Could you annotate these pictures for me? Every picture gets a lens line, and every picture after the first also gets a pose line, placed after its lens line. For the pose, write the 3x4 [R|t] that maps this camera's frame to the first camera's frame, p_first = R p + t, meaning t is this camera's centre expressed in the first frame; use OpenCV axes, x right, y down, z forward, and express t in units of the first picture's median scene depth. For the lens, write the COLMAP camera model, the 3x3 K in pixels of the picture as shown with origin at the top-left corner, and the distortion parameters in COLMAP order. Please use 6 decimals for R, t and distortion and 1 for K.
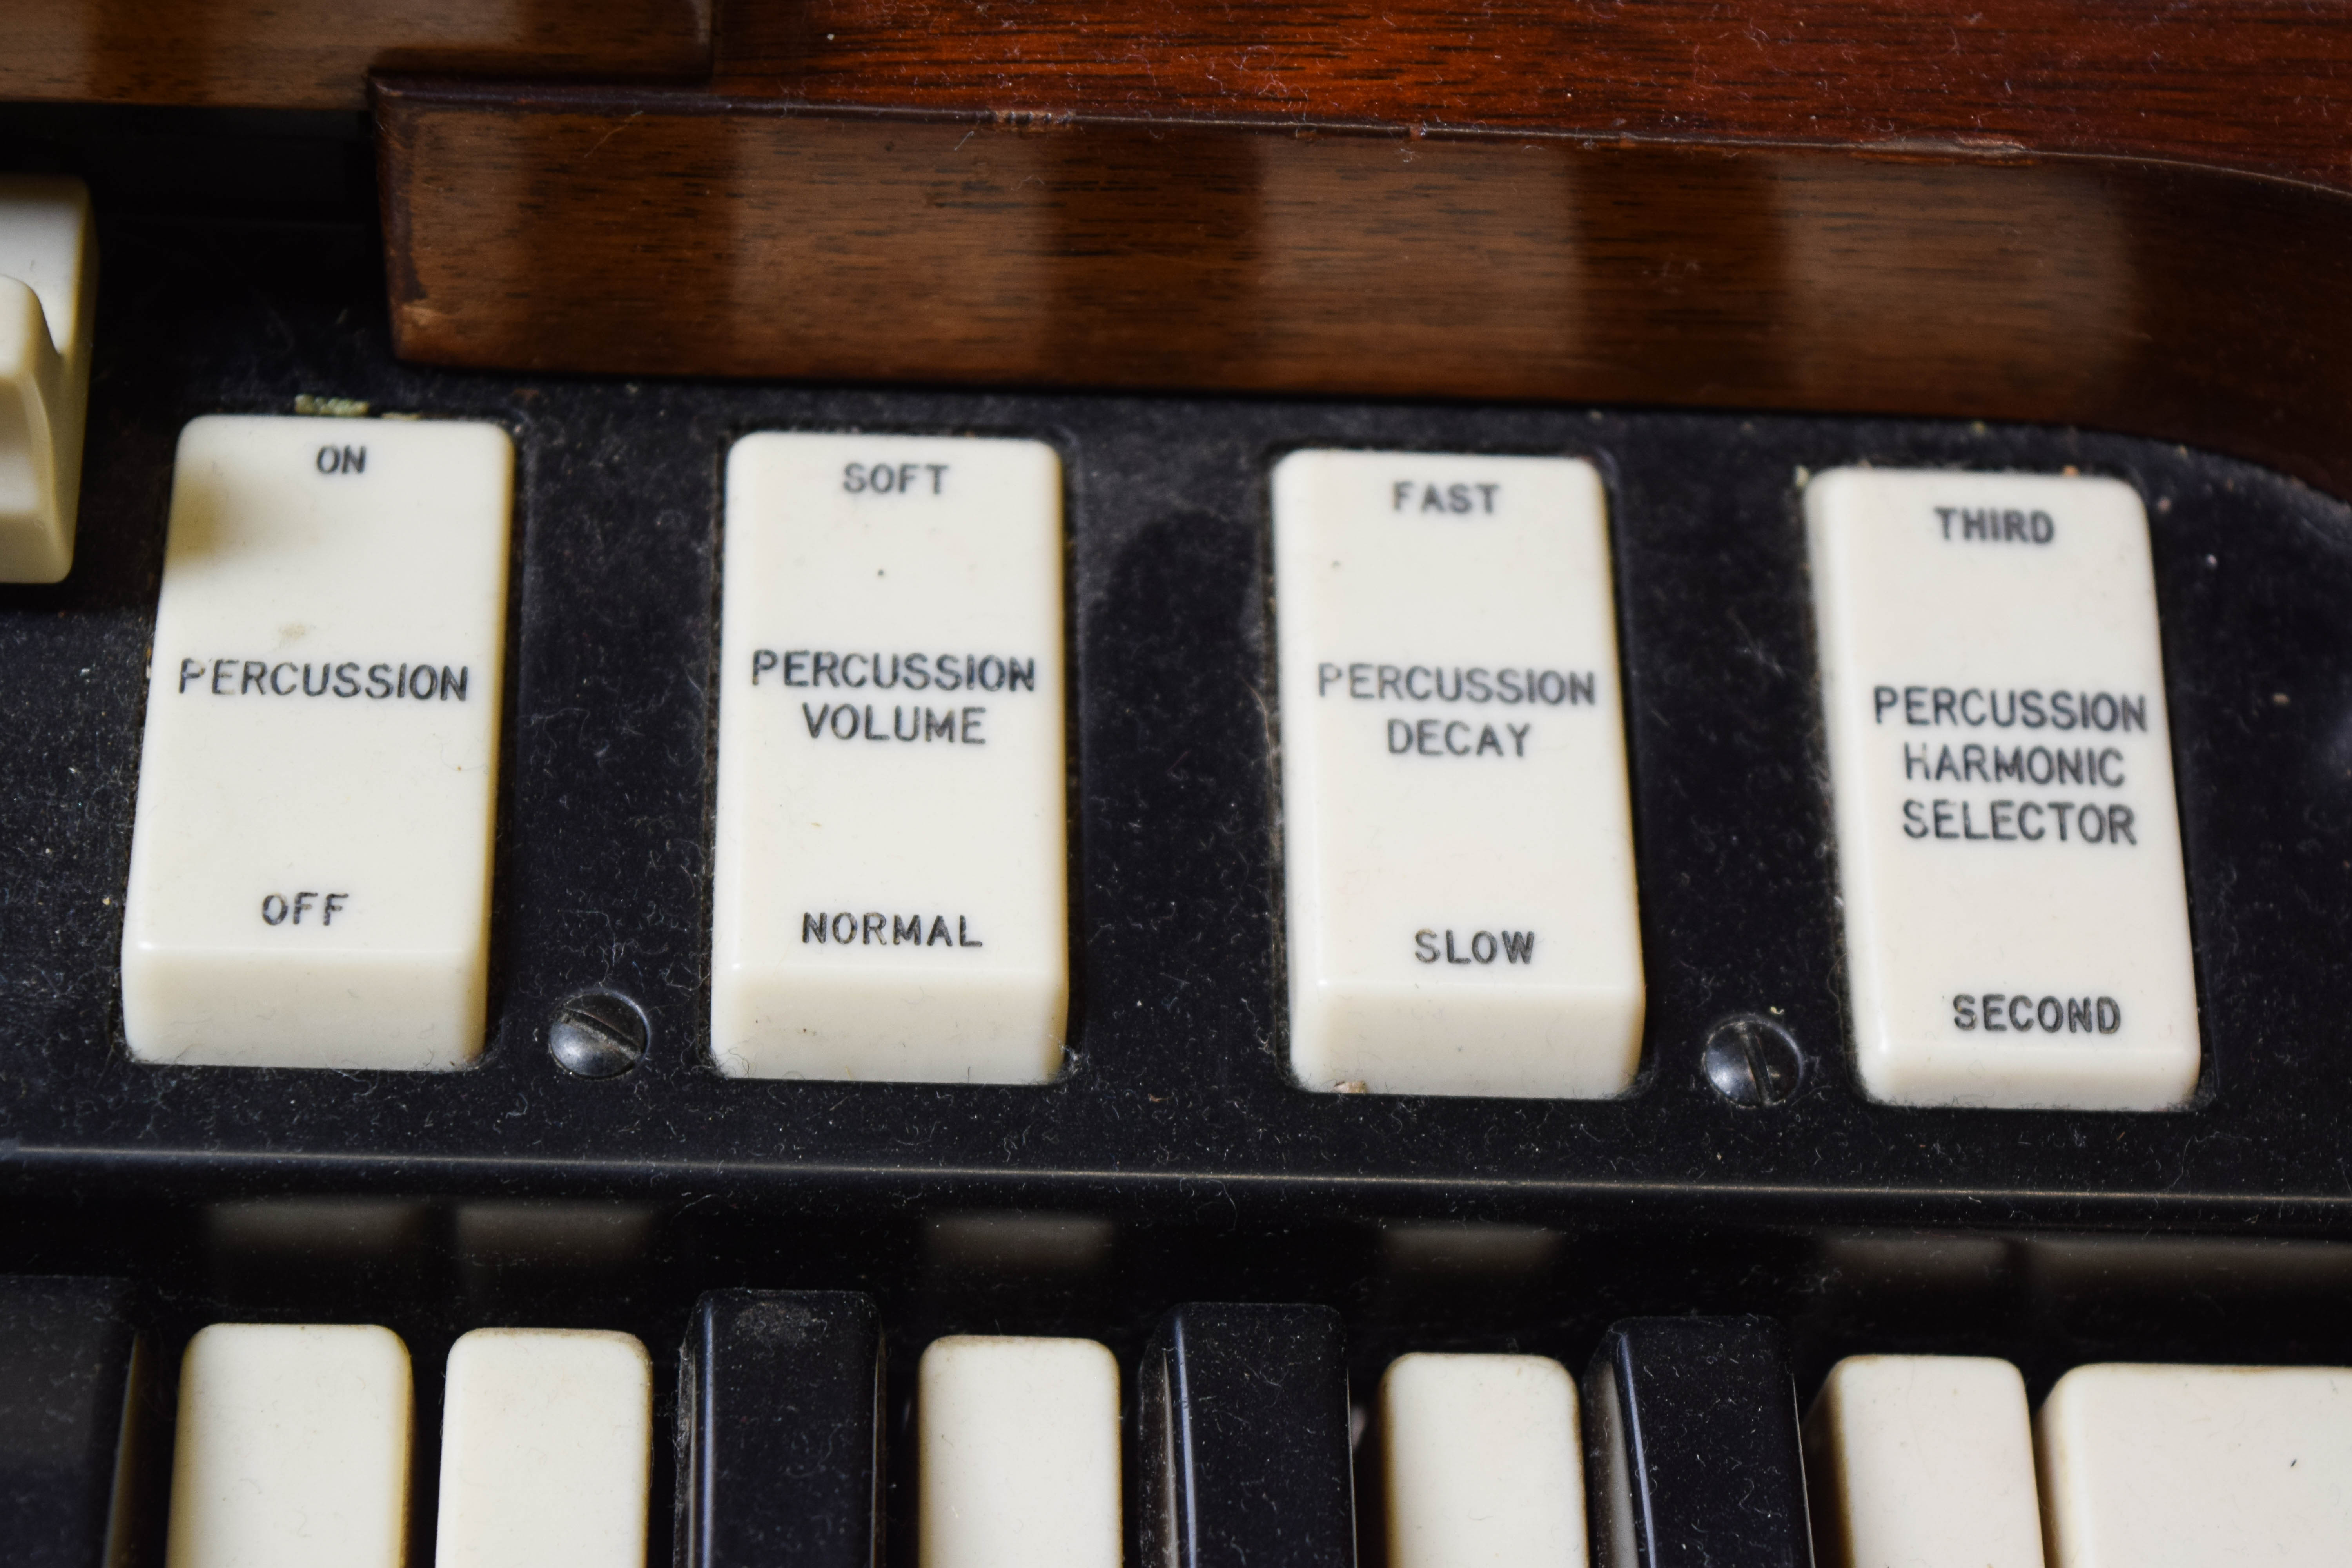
lens RADIAL K [[5167.9, 0, 1190.5], [0, 5167.9, 773.8], [0, 0, 1]] dist [-0.050727, 0.000000]
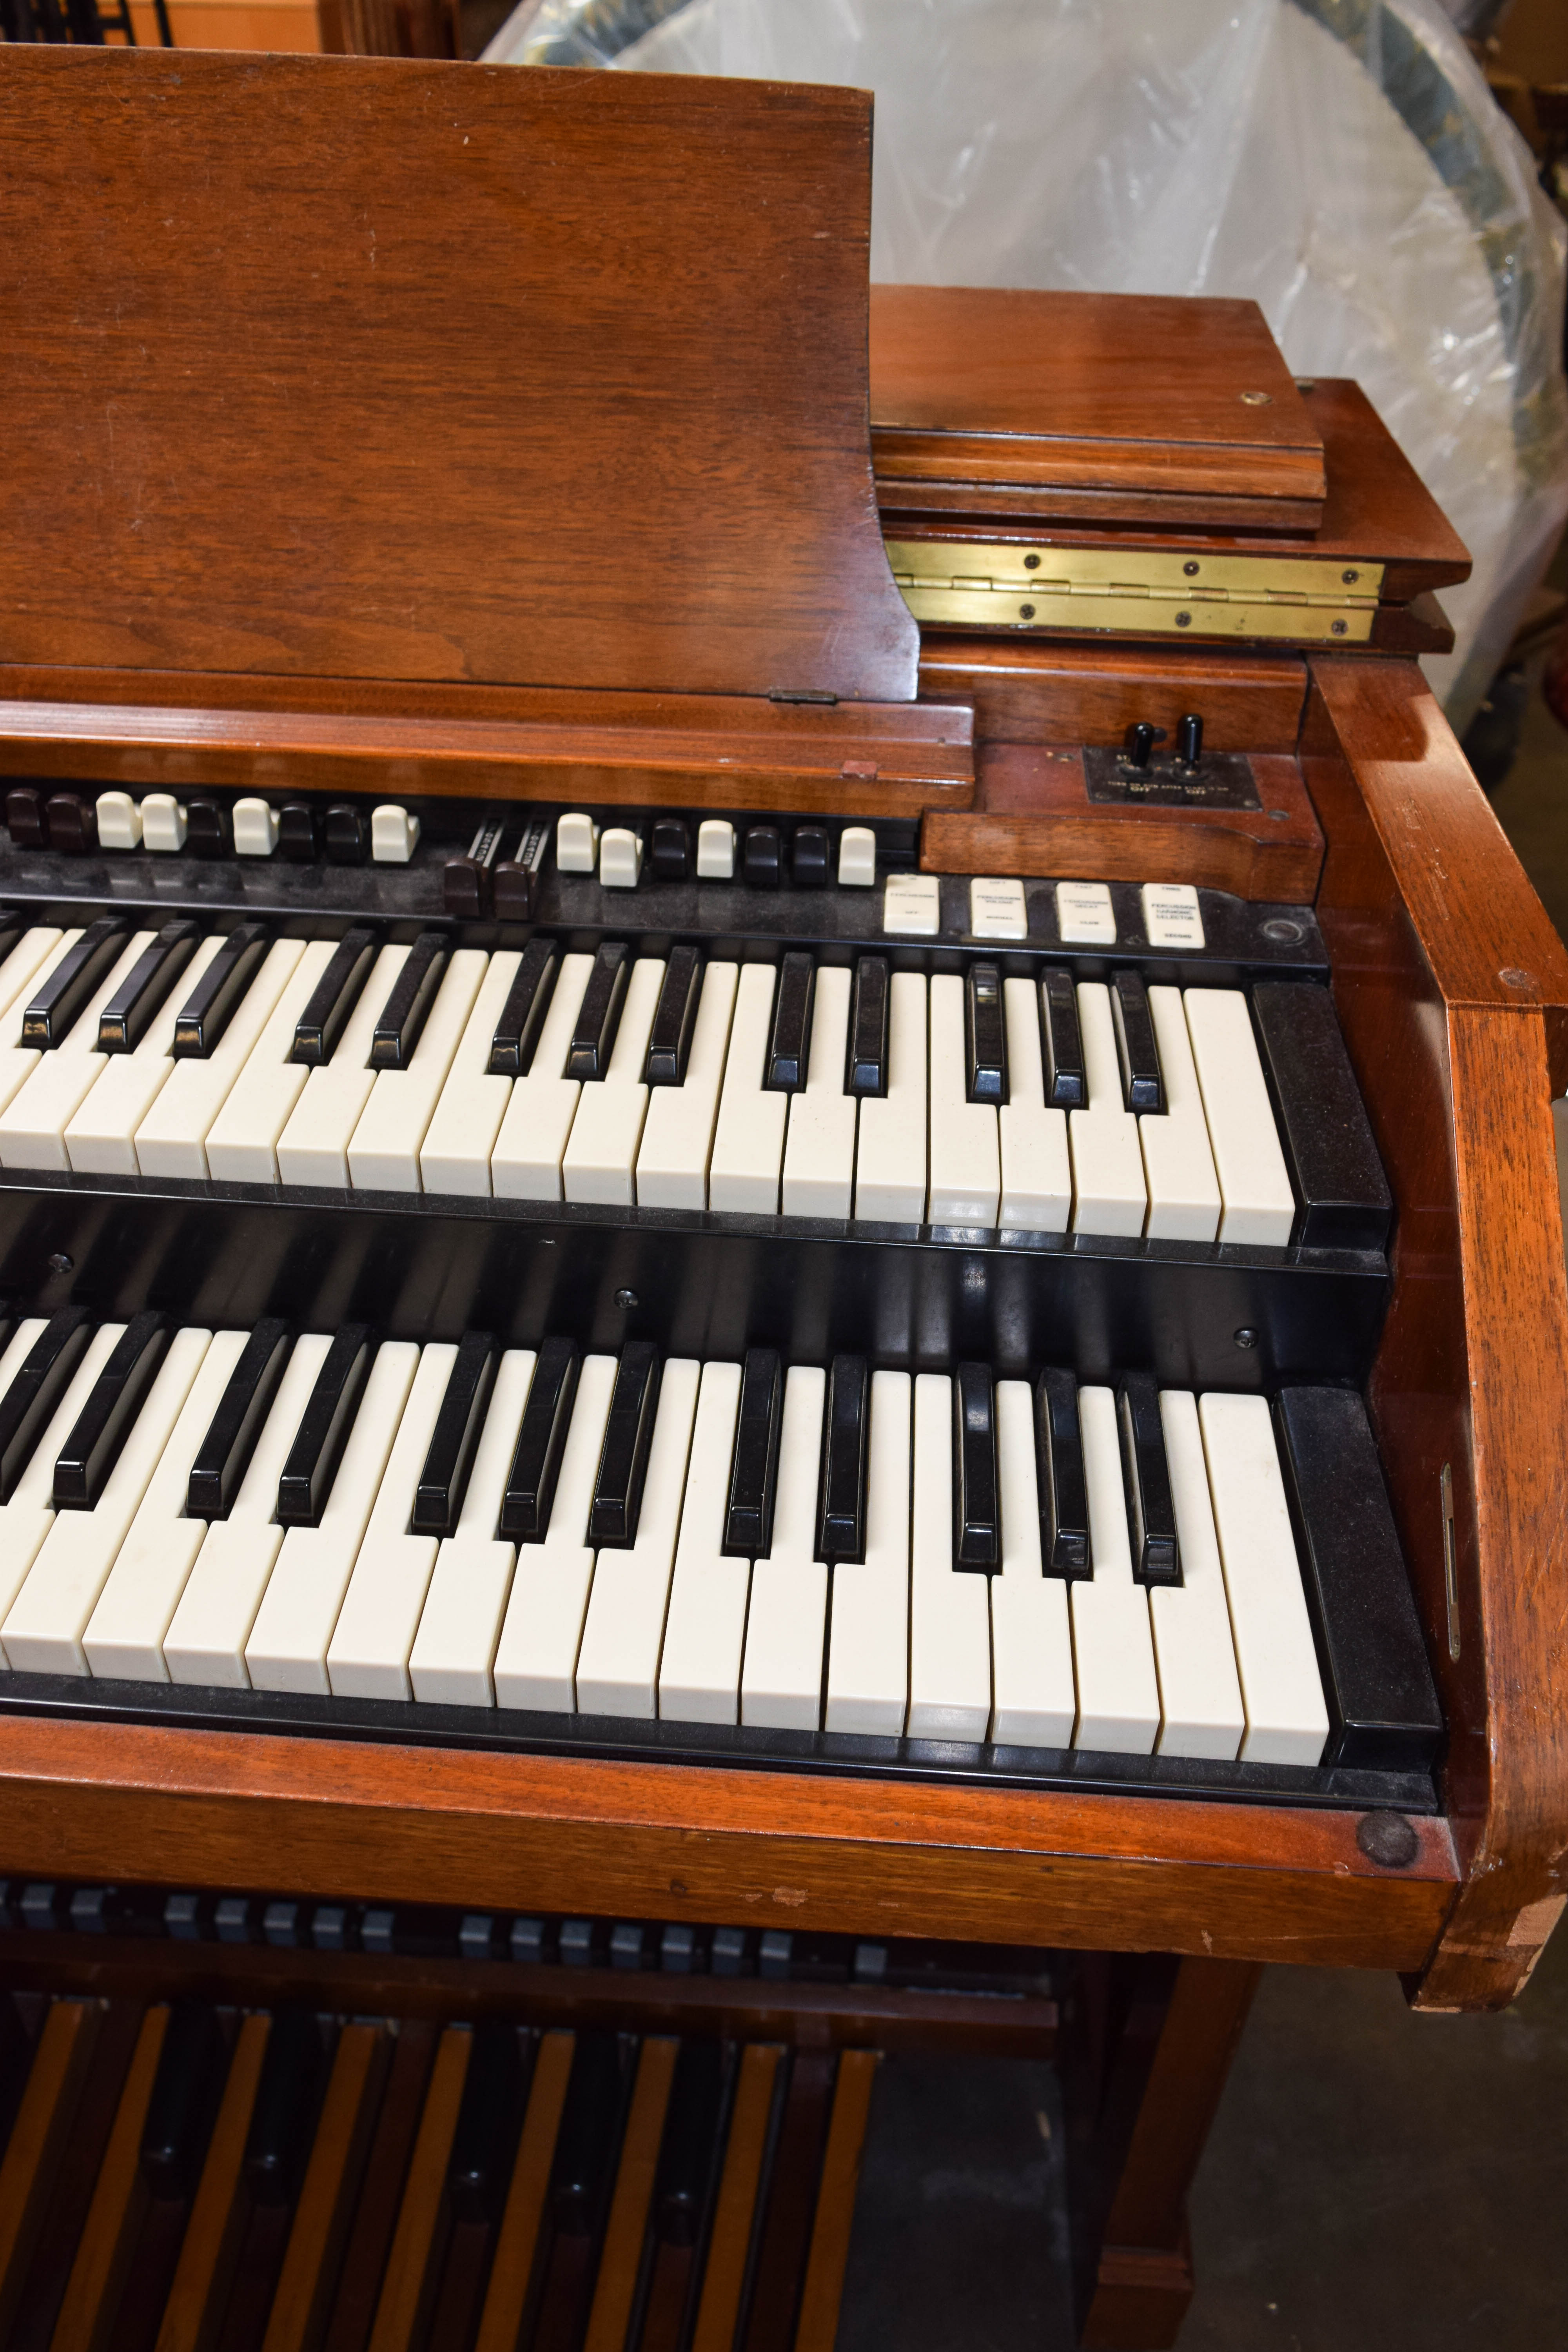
lens RADIAL K [[1931.4, 0, 793.9], [0, 1931.4, 1233.3], [0, 0, 1]] dist [-0.035623, 0.022968]
pose [[0.995316, -0.004915, -0.096549, -0.082730], [-0.032577, 0.923244, -0.382829, 1.319535], [0.091020, 0.384182, 0.918760, -1.104211]]
